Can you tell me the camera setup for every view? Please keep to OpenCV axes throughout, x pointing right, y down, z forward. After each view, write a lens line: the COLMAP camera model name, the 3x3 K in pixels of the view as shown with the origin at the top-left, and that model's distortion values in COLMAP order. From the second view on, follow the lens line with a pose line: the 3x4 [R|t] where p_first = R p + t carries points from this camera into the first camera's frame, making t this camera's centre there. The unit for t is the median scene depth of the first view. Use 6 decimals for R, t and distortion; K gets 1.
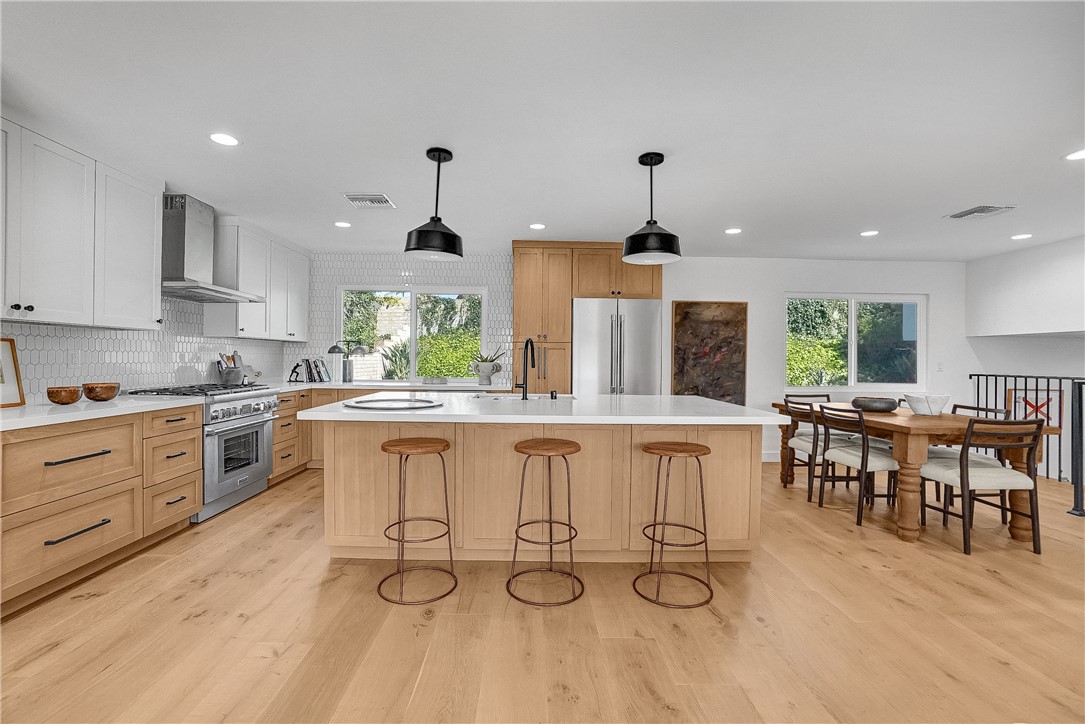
lens RADIAL K [[488.3, 0, 530.5], [0, 488.3, 362.3], [0, 0, 1]] dist [-0.065120, 0.024699]
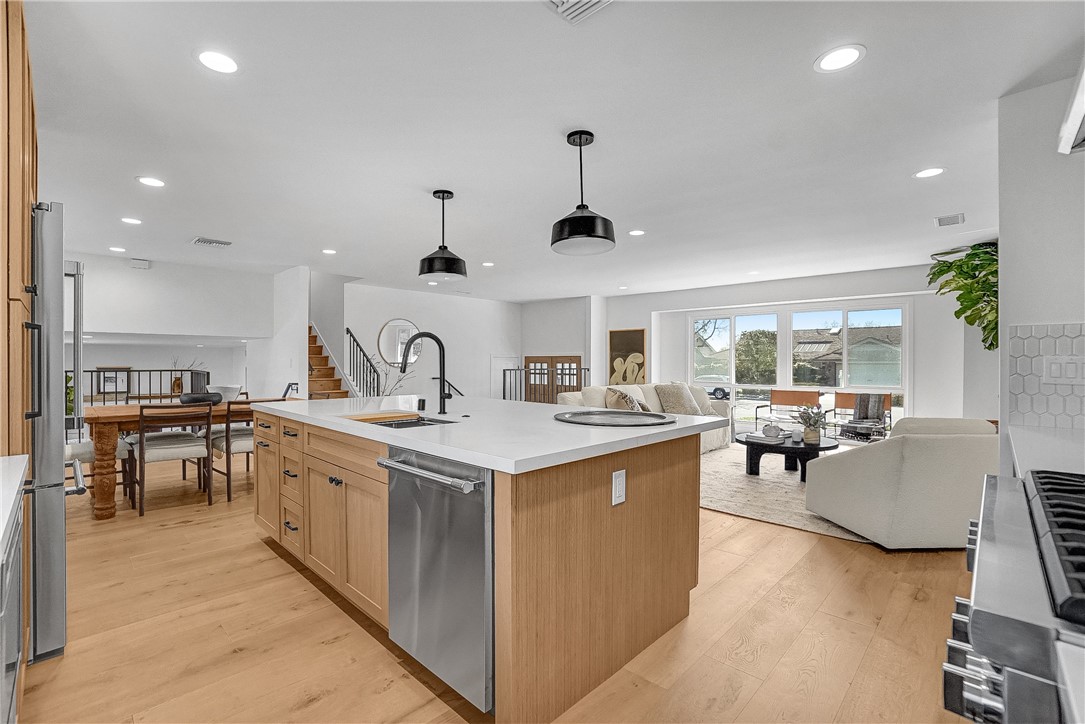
lens RADIAL K [[486.7, 0, 529.4], [0, 486.7, 360.8], [0, 0, 1]] dist [-0.065939, 0.024310]
pose [[-0.705851, -0.010759, 0.708278, -0.503737], [-0.004446, 0.999932, 0.010759, -0.011942], [-0.708346, 0.004445, -0.705851, 1.124375]]
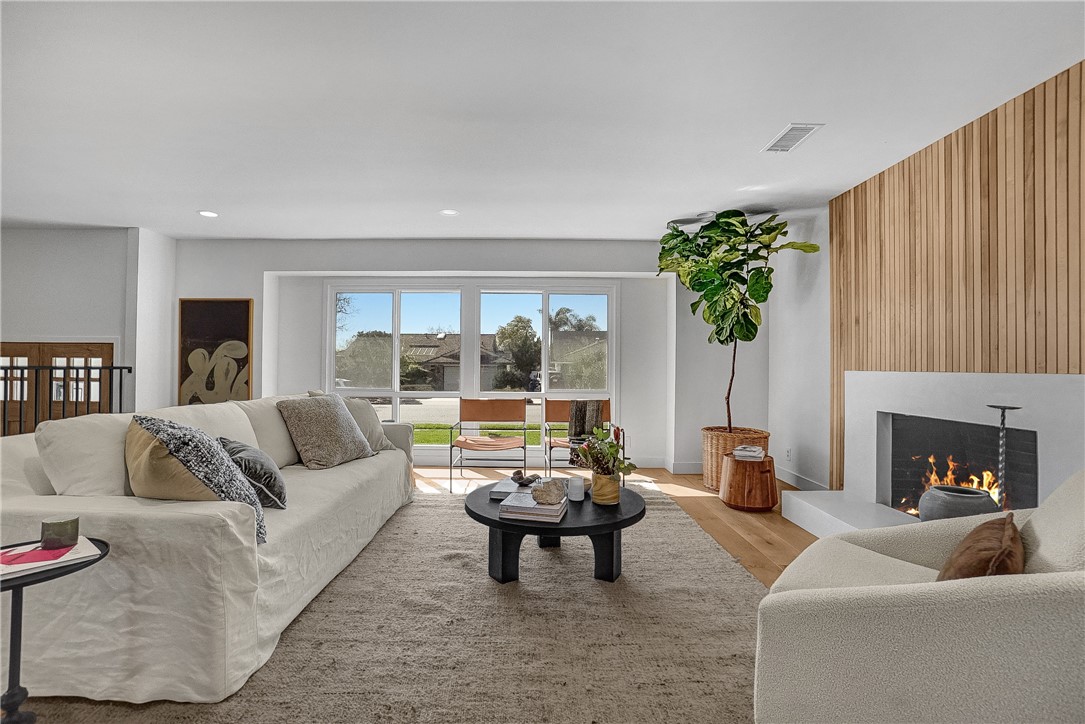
lens RADIAL K [[486.7, 0, 529.4], [0, 486.7, 360.8], [0, 0, 1]] dist [-0.065939, 0.024310]
pose [[-0.999696, -0.019057, 0.015613, -0.108925], [-0.019129, 0.999807, -0.004501, 0.015093], [-0.015524, -0.004798, -0.999868, 0.505211]]
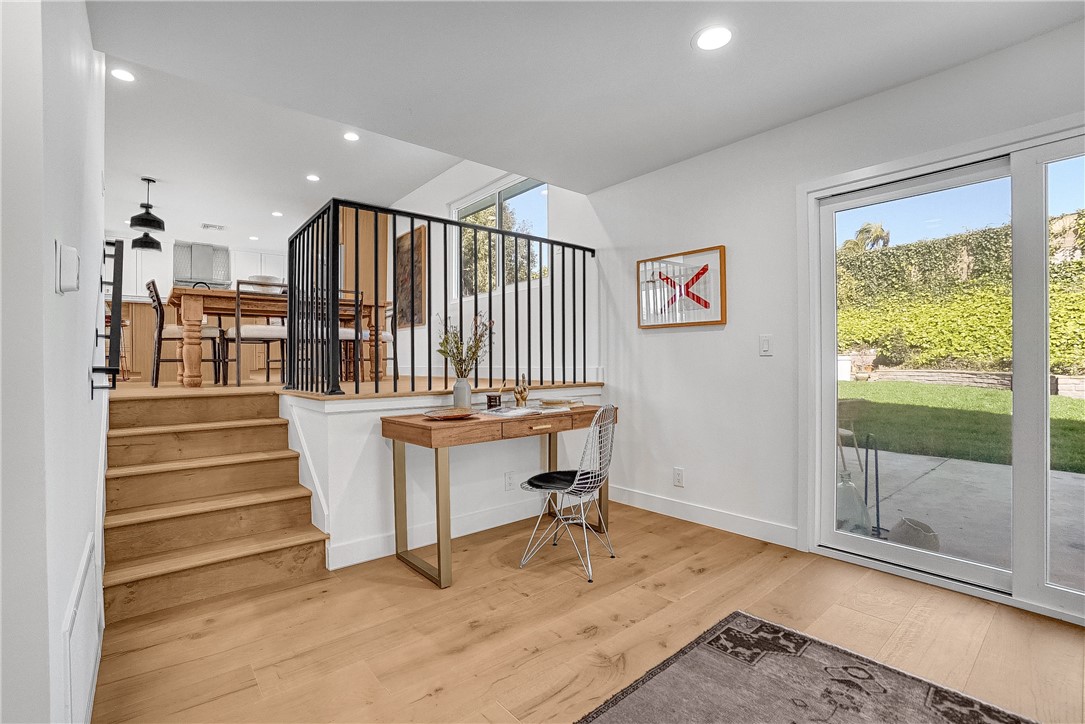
lens RADIAL K [[486.7, 0, 529.4], [0, 486.7, 360.8], [0, 0, 1]] dist [-0.065939, 0.024310]
pose [[0.635779, -0.016615, -0.771692, 1.815212], [0.008233, 0.999857, -0.014745, 0.245104], [0.771827, 0.003021, 0.635825, 0.650422]]
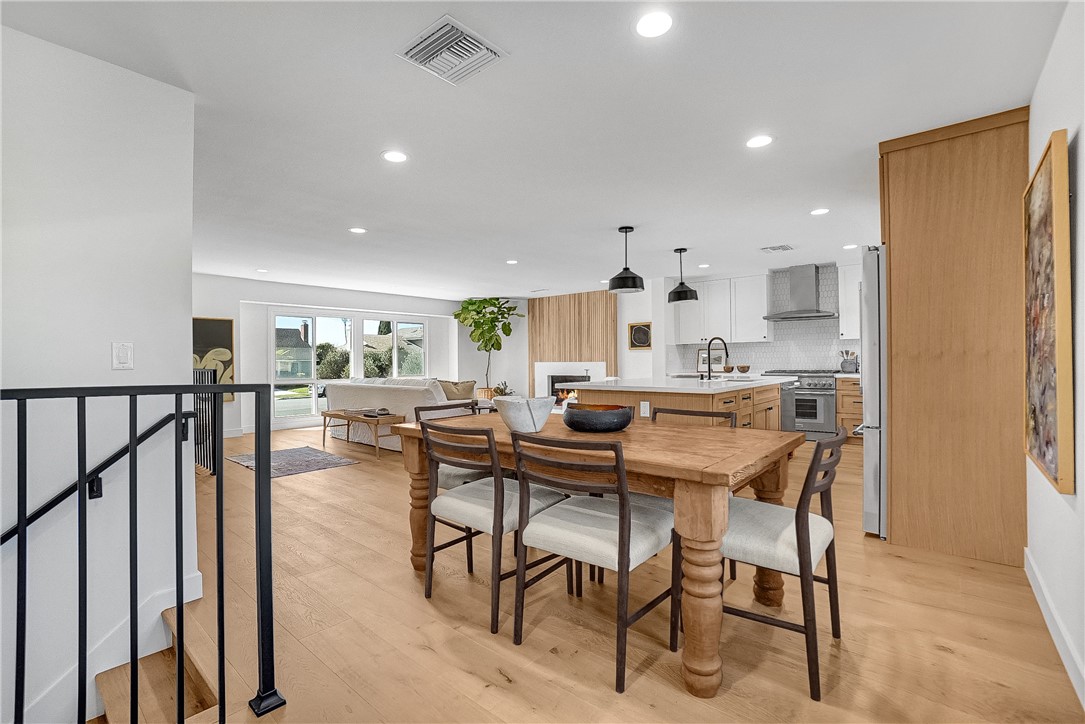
lens RADIAL K [[488.3, 0, 530.5], [0, 488.3, 362.3], [0, 0, 1]] dist [-0.065120, 0.024699]
pose [[-0.664531, -0.002138, -0.747258, 1.119510], [-0.002316, 0.999997, -0.000802, 0.021515], [0.747257, 0.001198, -0.664534, 1.221749]]
